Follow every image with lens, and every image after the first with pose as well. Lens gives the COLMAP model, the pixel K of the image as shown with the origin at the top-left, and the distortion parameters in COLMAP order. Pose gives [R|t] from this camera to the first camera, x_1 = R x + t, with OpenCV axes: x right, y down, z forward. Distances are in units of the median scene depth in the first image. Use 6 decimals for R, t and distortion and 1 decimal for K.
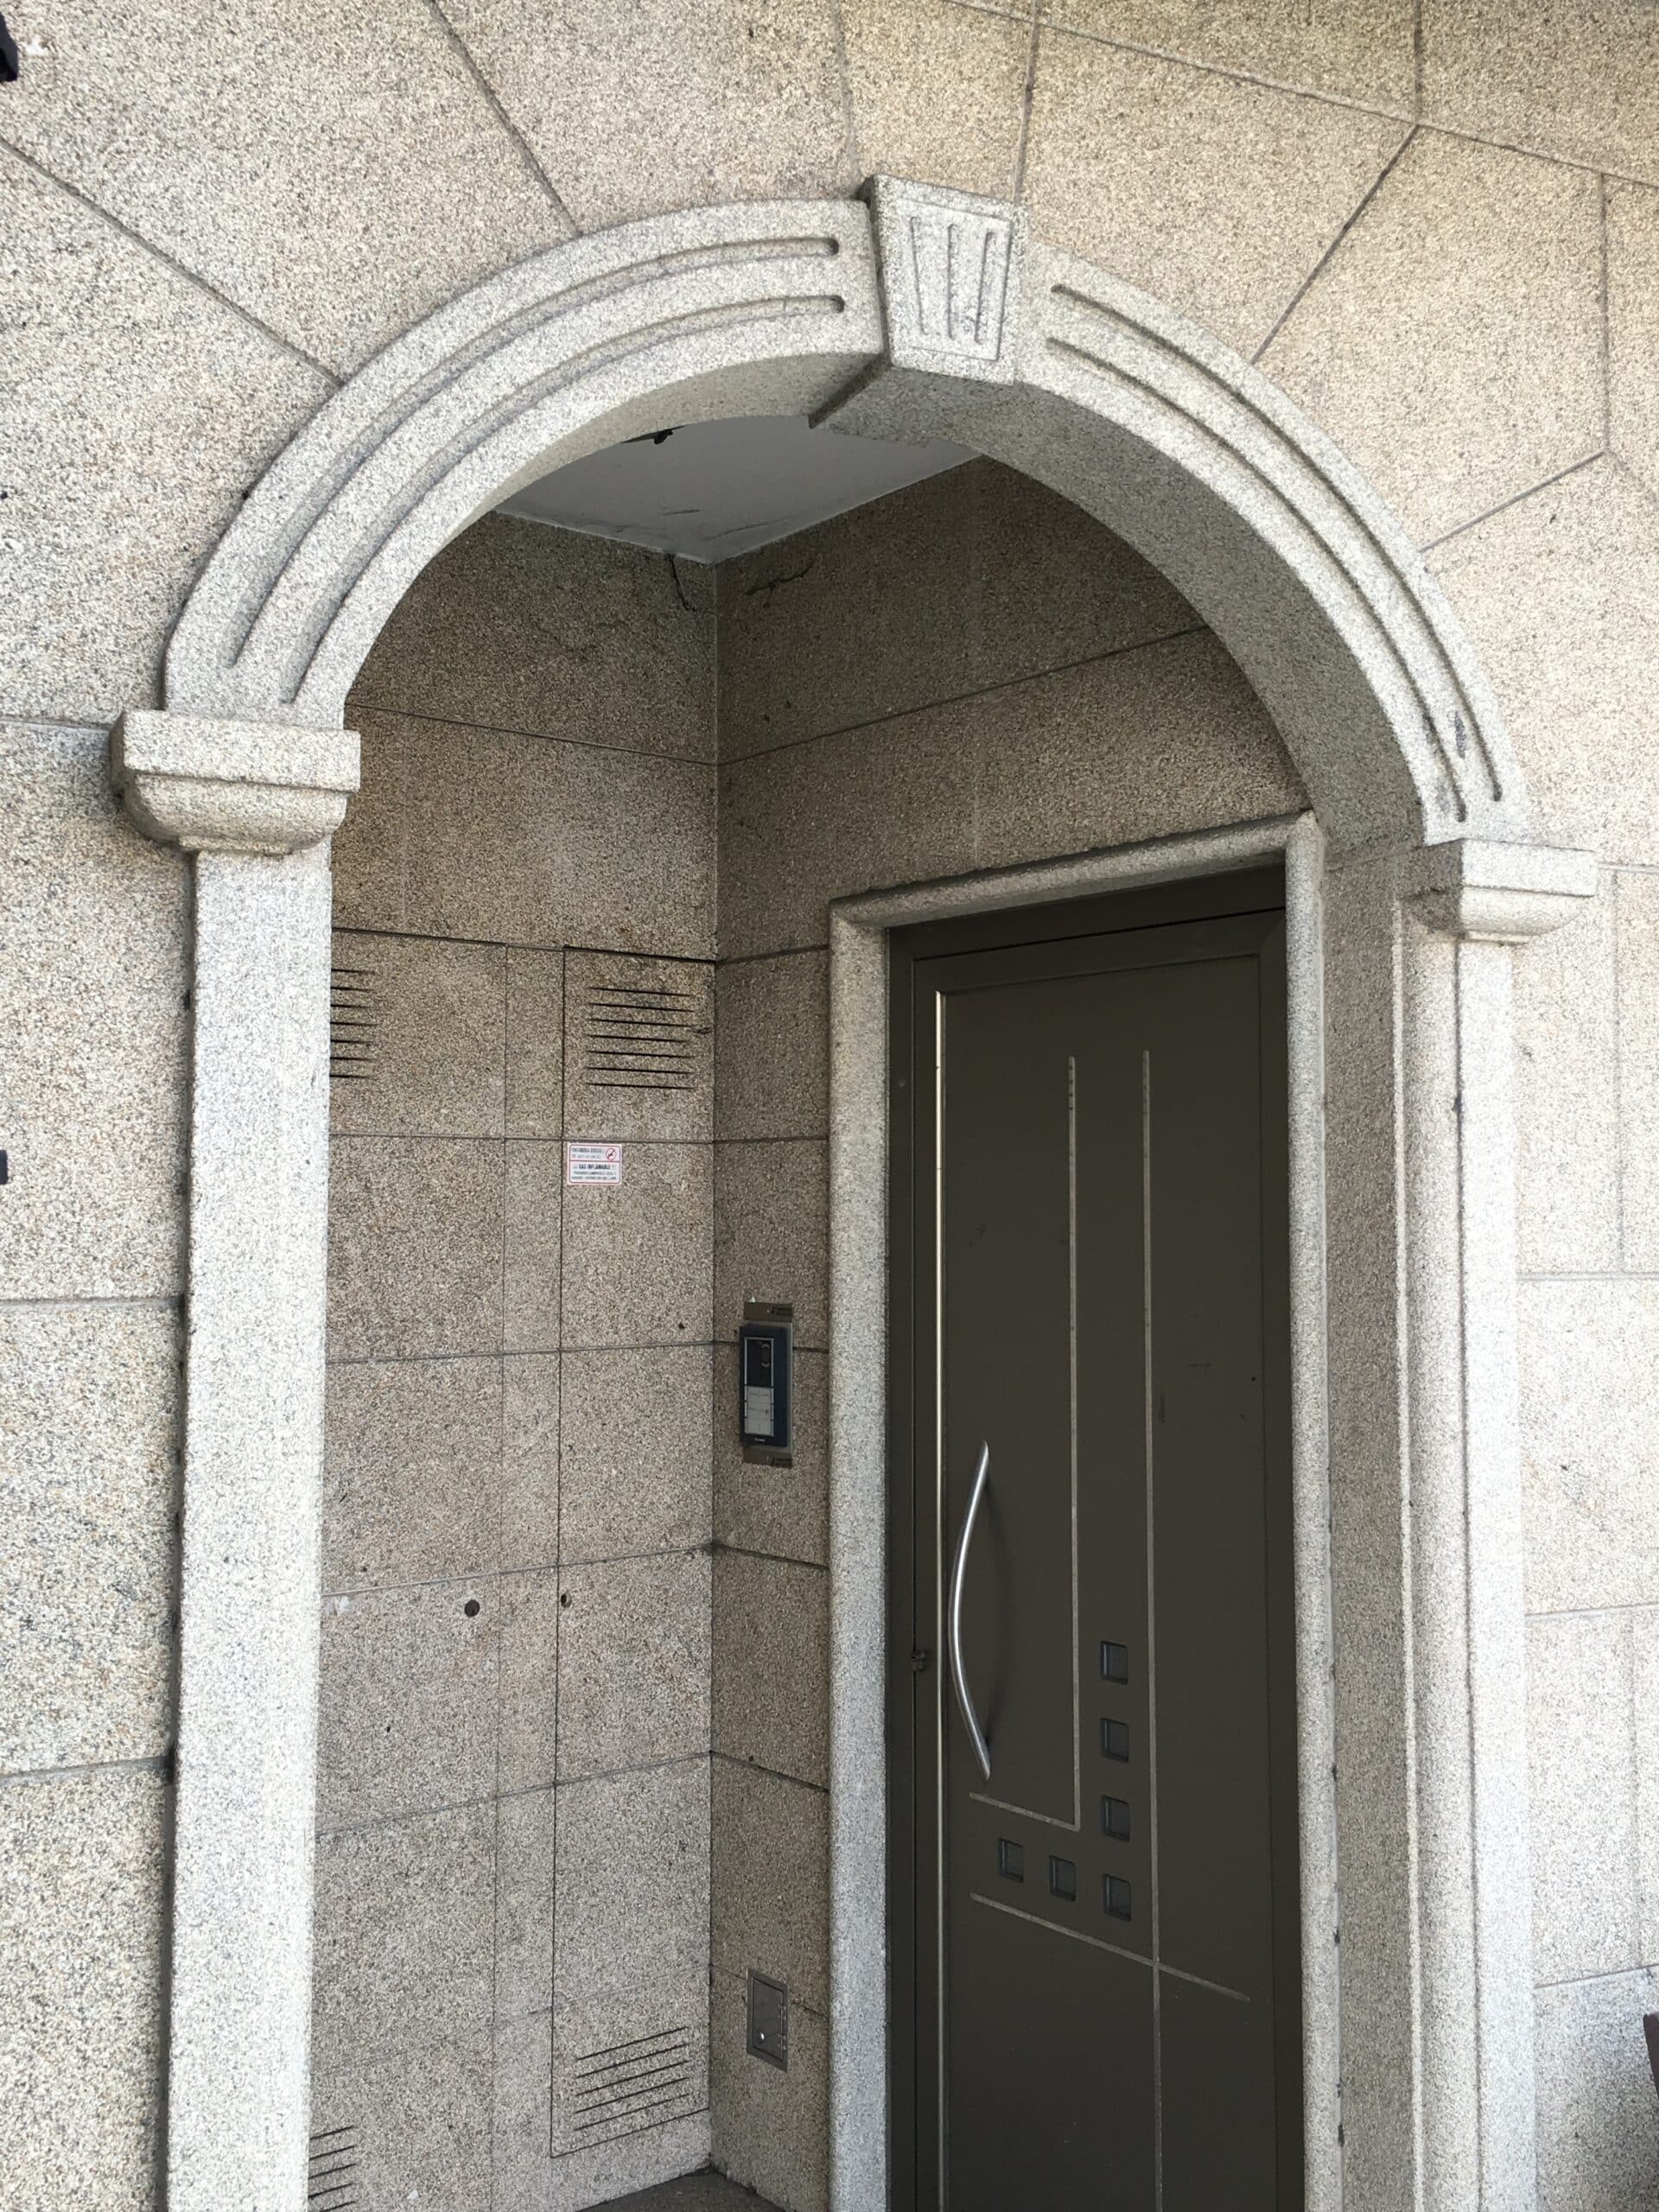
lens RADIAL K [[2122.6, 0, 829.5], [0, 2122.6, 1106.0], [0, 0, 1]] dist [0.055677, 0.003829]
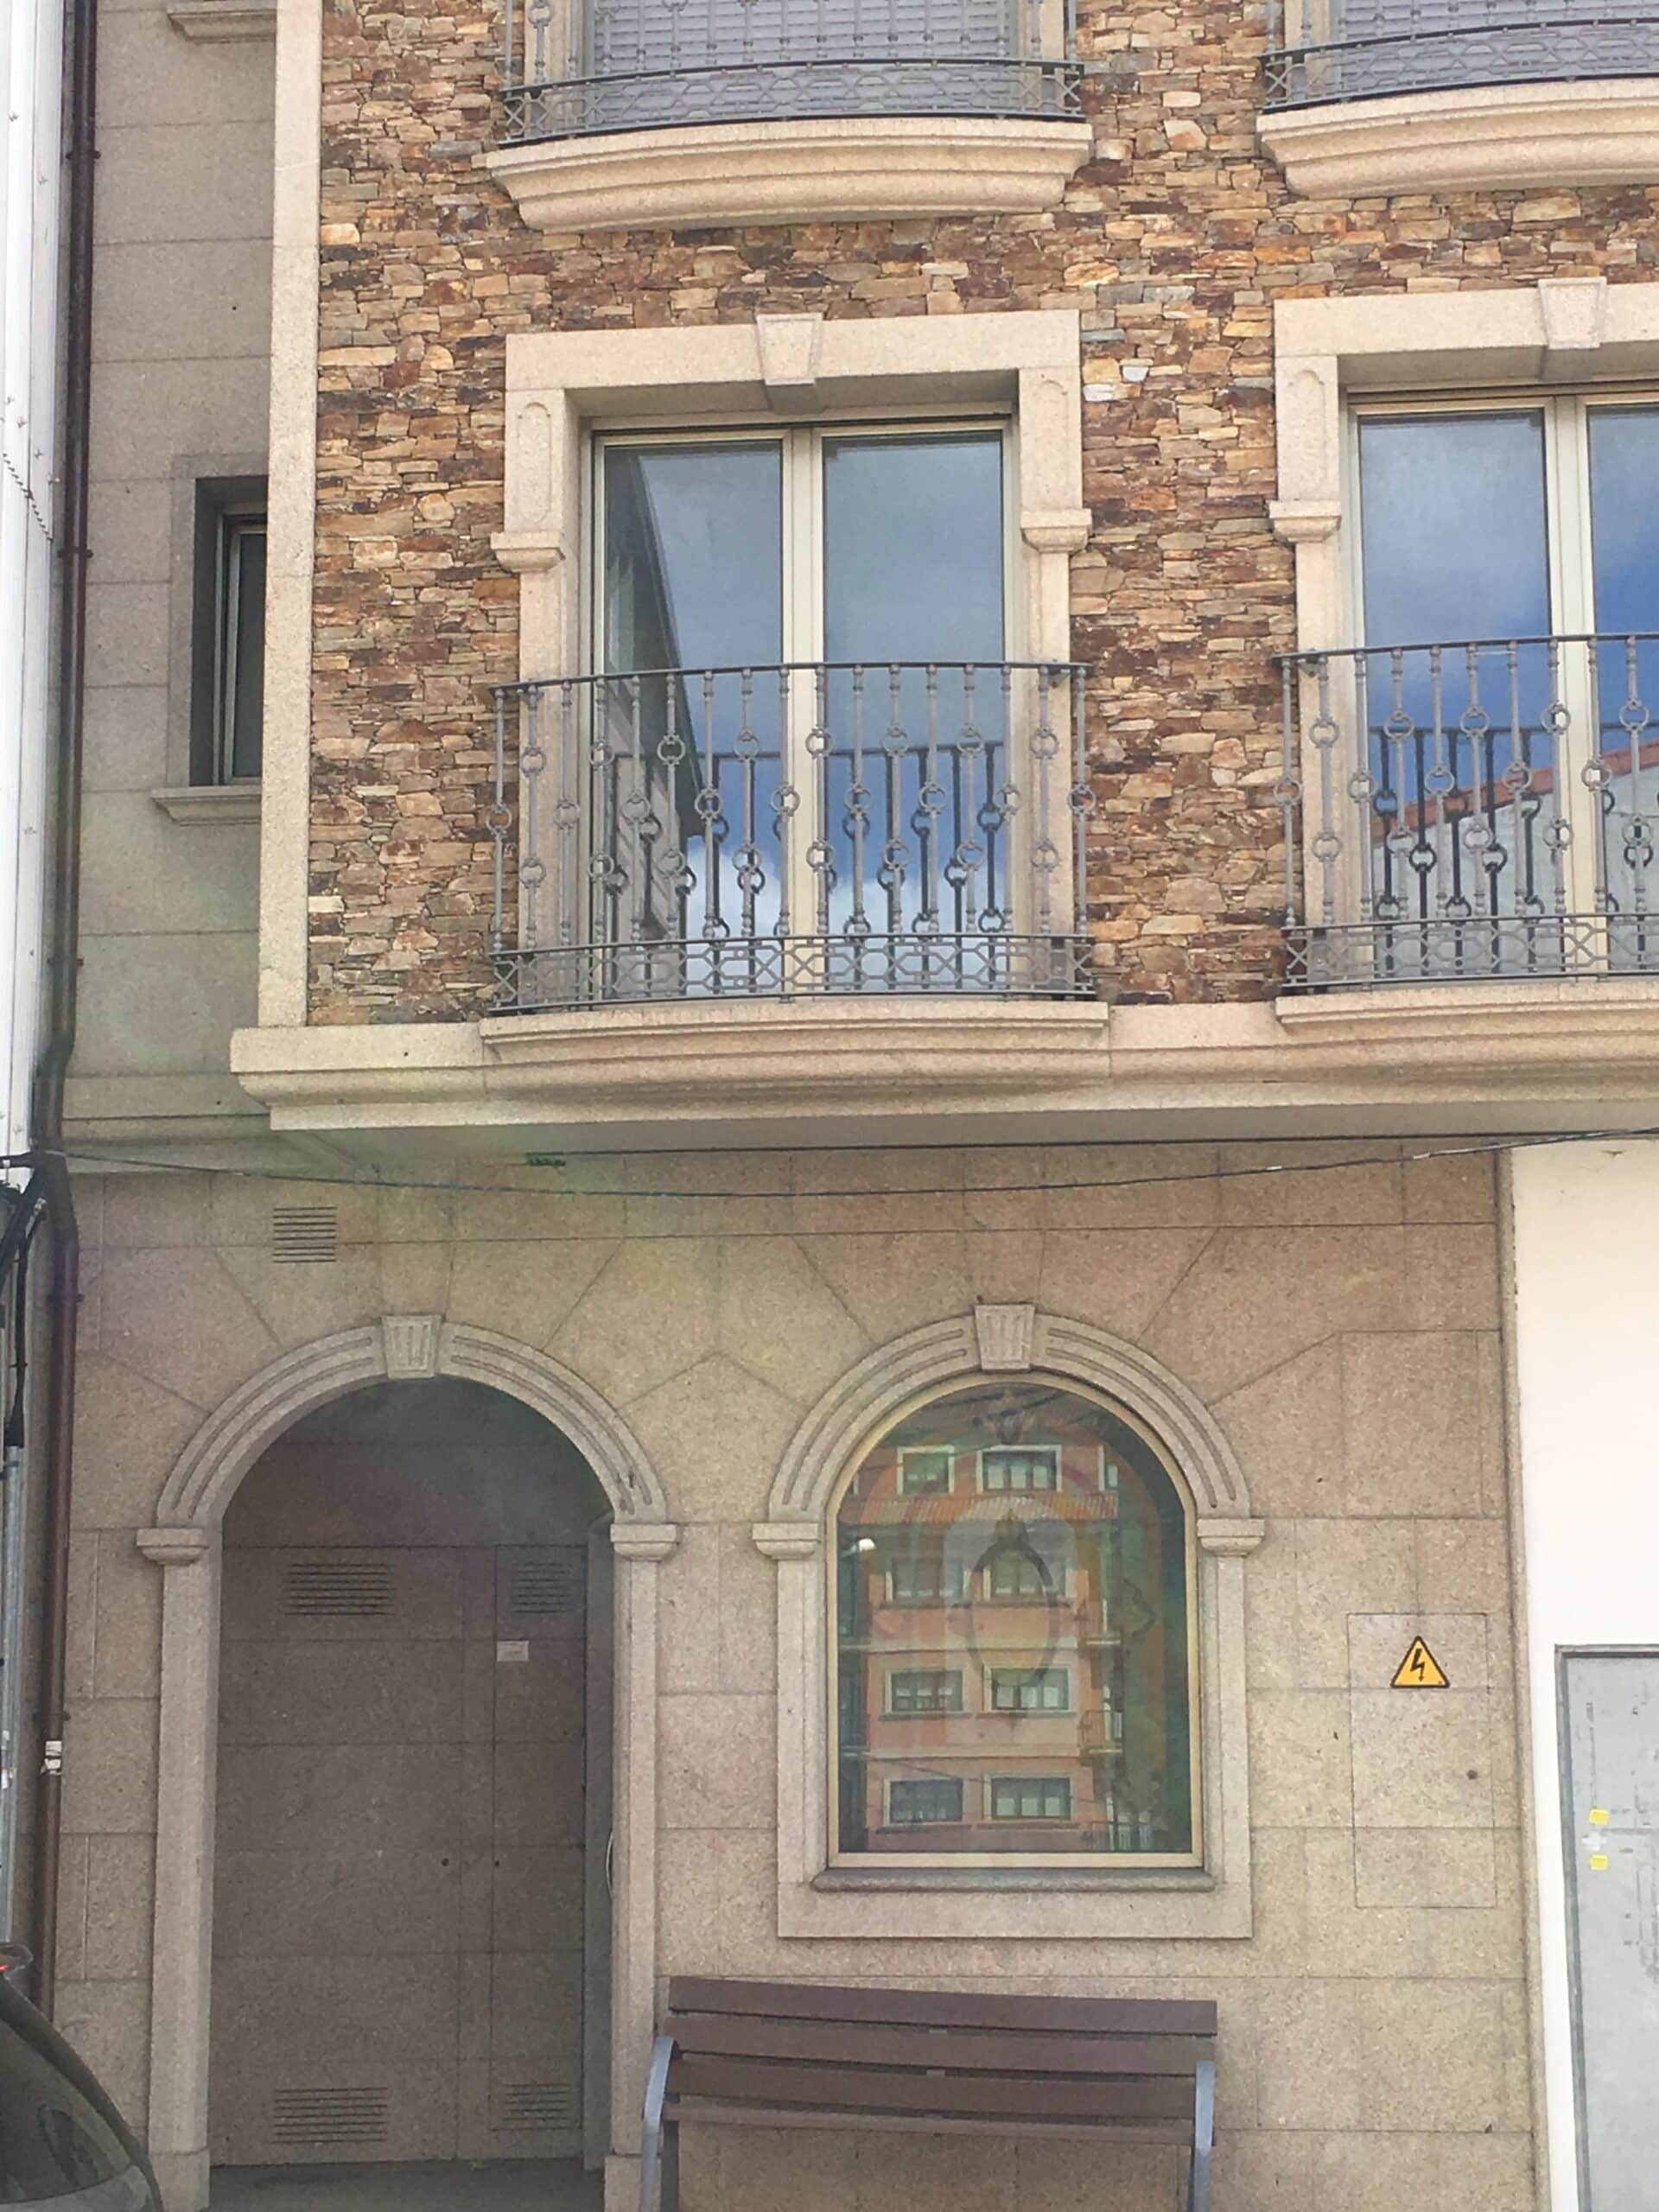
lens RADIAL K [[3814.3, 0, 829.5], [0, 3814.3, 1106.0], [0, 0, 1]] dist [0.023023, 0.035735]
pose [[0.864377, -0.085076, -0.495596, 2.908783], [0.031422, 0.992796, -0.115625, -0.085162], [0.501862, 0.084371, 0.860823, -2.961933]]
